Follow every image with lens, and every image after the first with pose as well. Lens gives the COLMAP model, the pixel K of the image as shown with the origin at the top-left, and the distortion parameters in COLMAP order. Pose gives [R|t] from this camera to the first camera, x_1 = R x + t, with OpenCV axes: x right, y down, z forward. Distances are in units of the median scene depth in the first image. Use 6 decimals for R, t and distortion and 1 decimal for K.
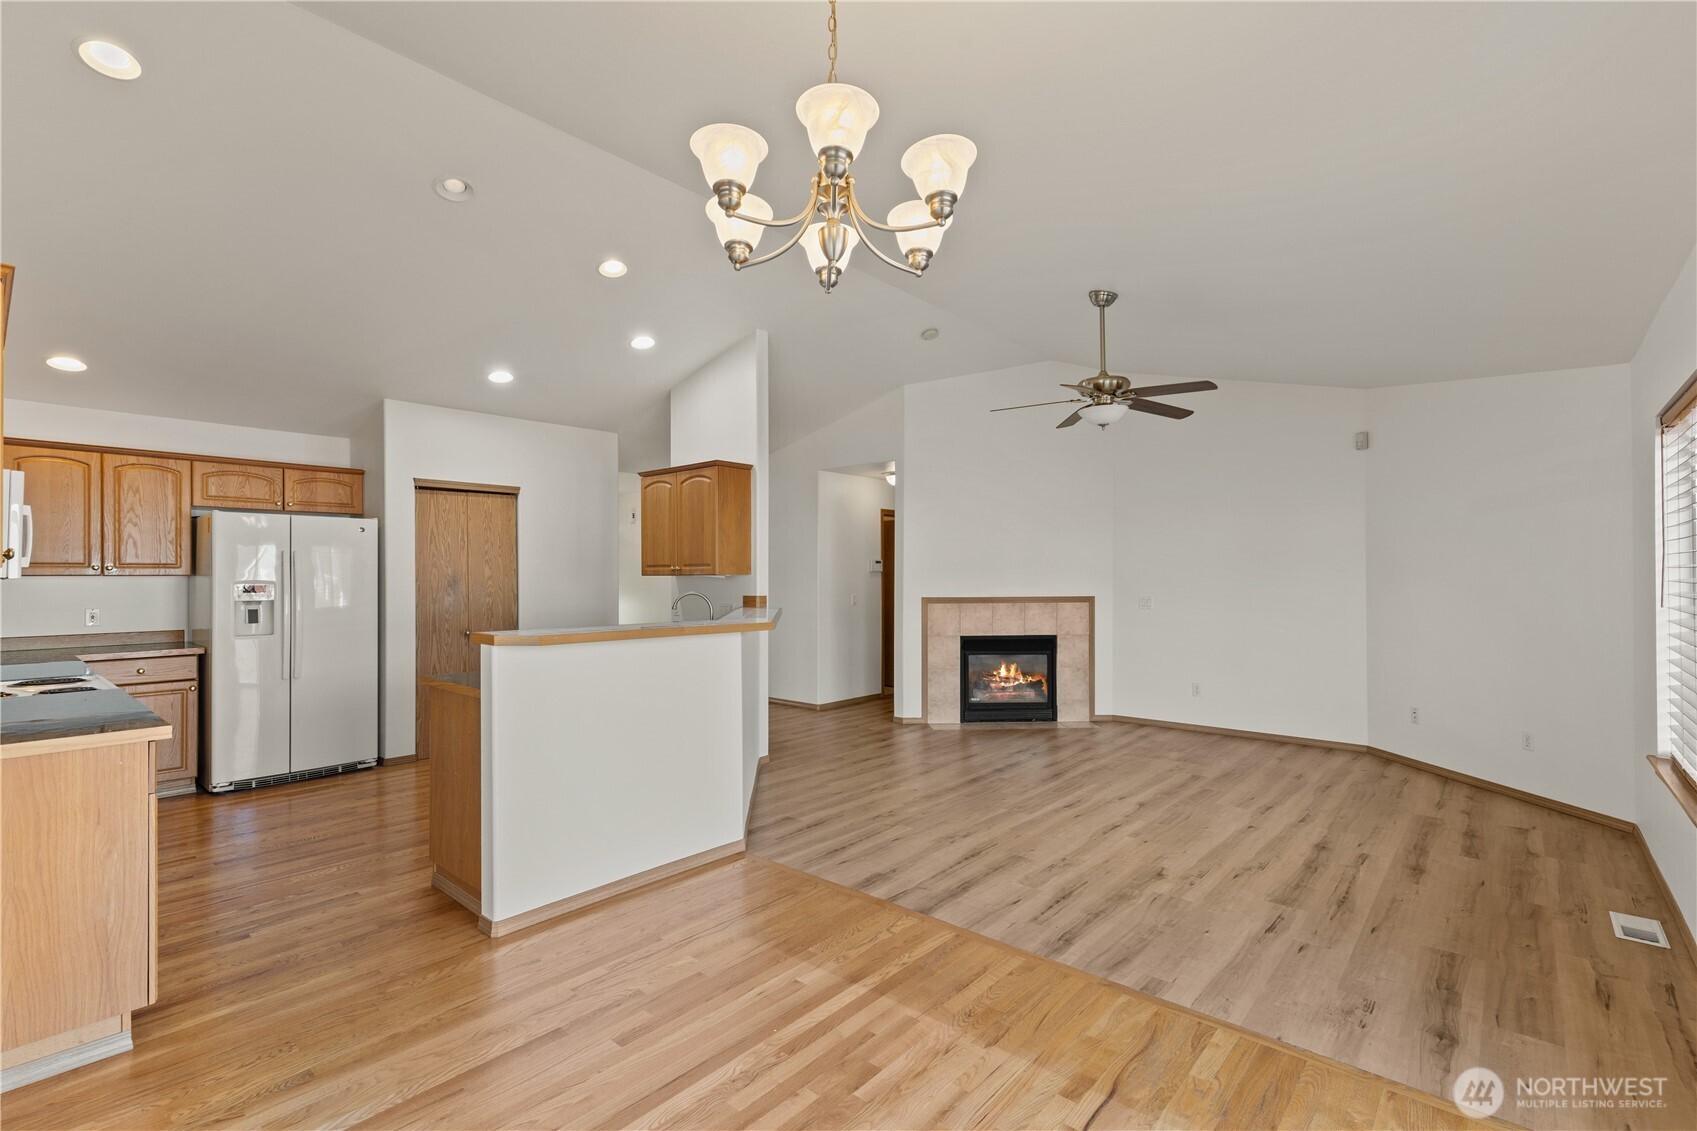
lens RADIAL K [[765.1, 0, 846.3], [0, 765.1, 572.2], [0, 0, 1]] dist [0.012276, -0.002958]
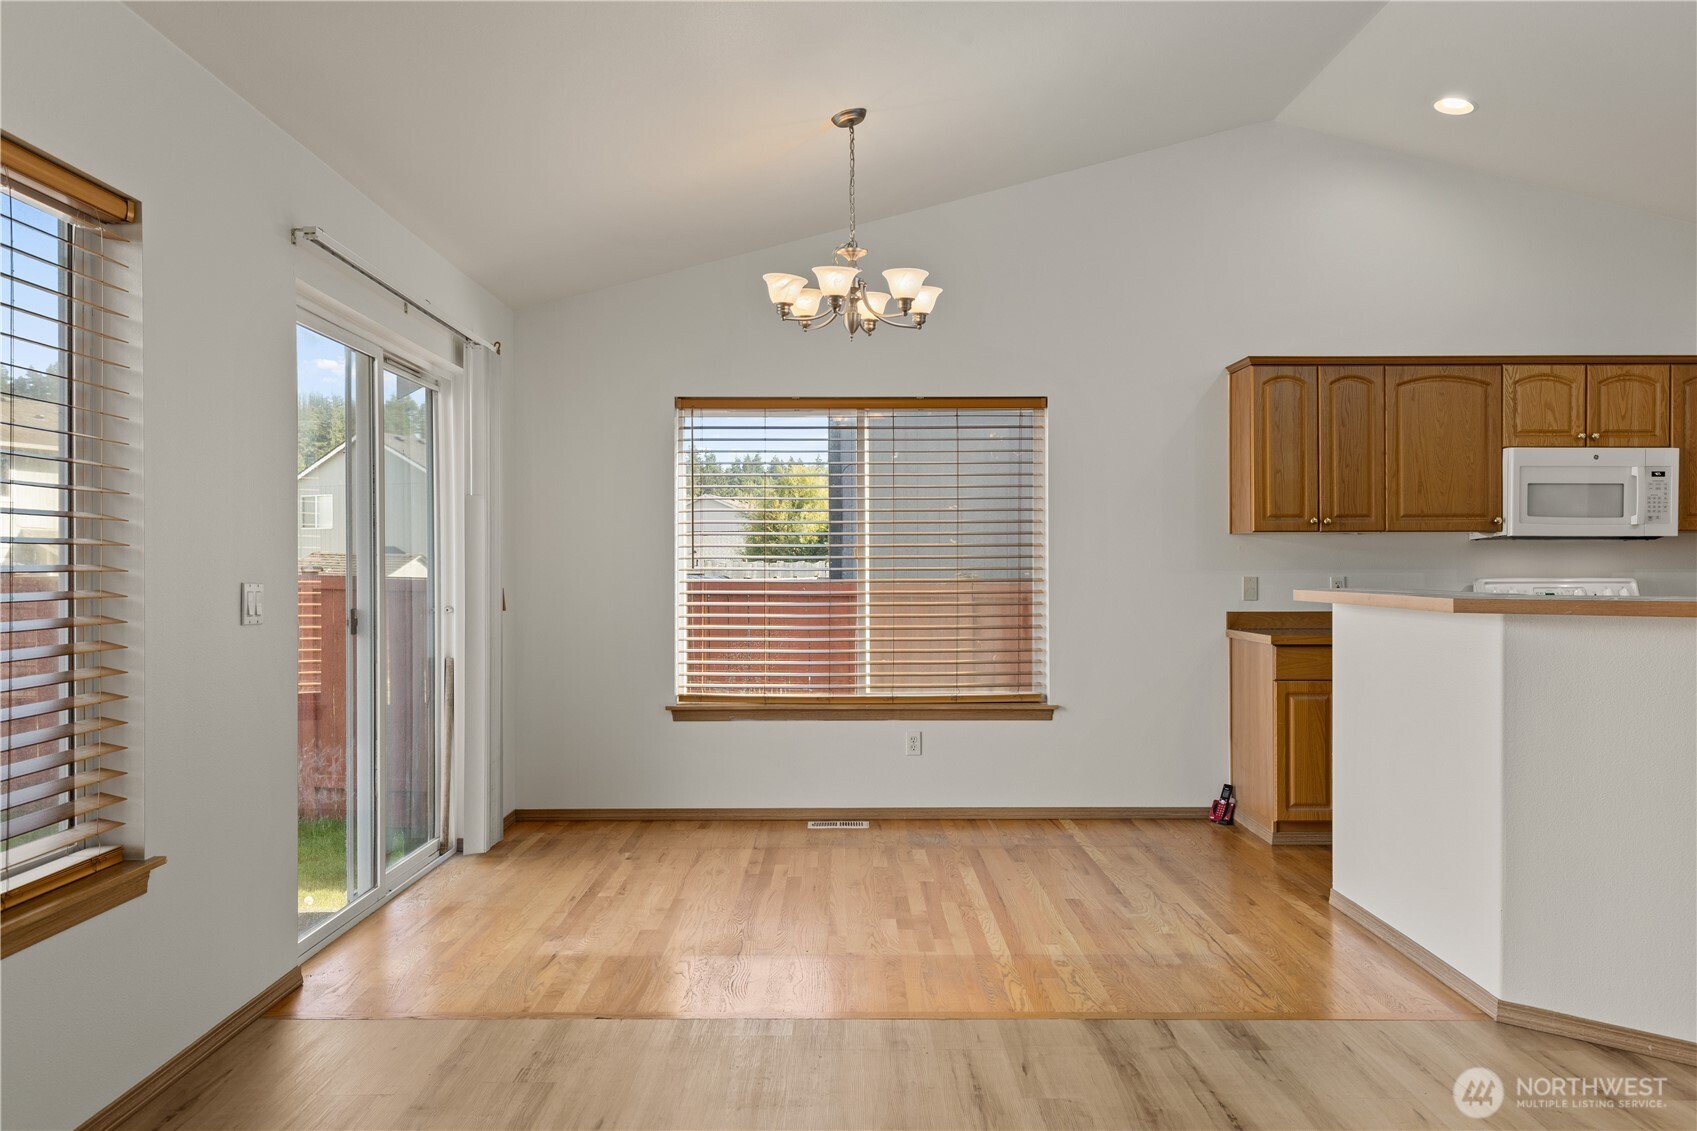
lens RADIAL K [[1298.1, 0, 849.9], [0, 1298.1, 566.2], [0, 0, 1]] dist [0.005169, 0.000671]
pose [[-0.749659, 0.004061, -0.661812, 0.615392], [0.010194, 0.999933, -0.005412, 0.031915], [0.661746, -0.010804, -0.749650, 1.046410]]
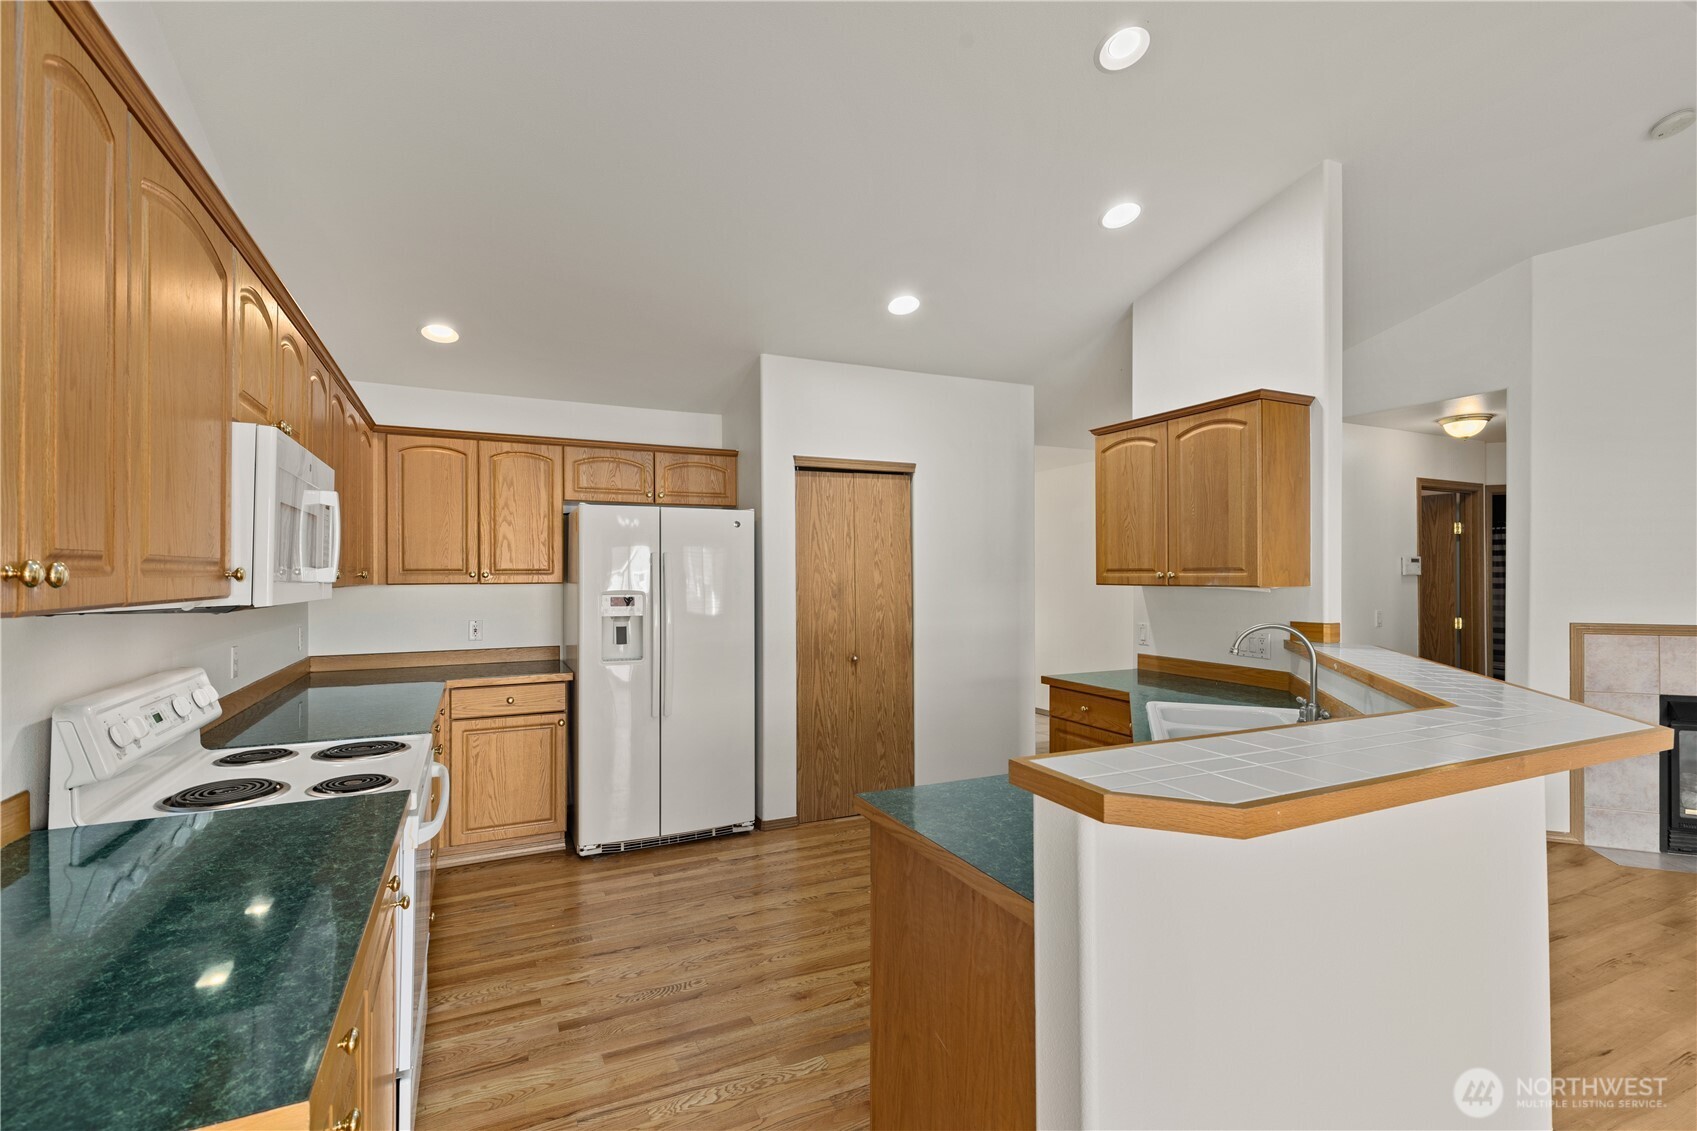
lens RADIAL K [[765.1, 0, 843.6], [0, 765.1, 569.6], [0, 0, 1]] dist [0.012276, -0.002958]
pose [[0.919255, 0.000335, -0.393664, -0.242326], [0.001000, 0.999994, 0.003185, -0.012708], [0.393662, -0.003321, 0.919249, 0.354830]]
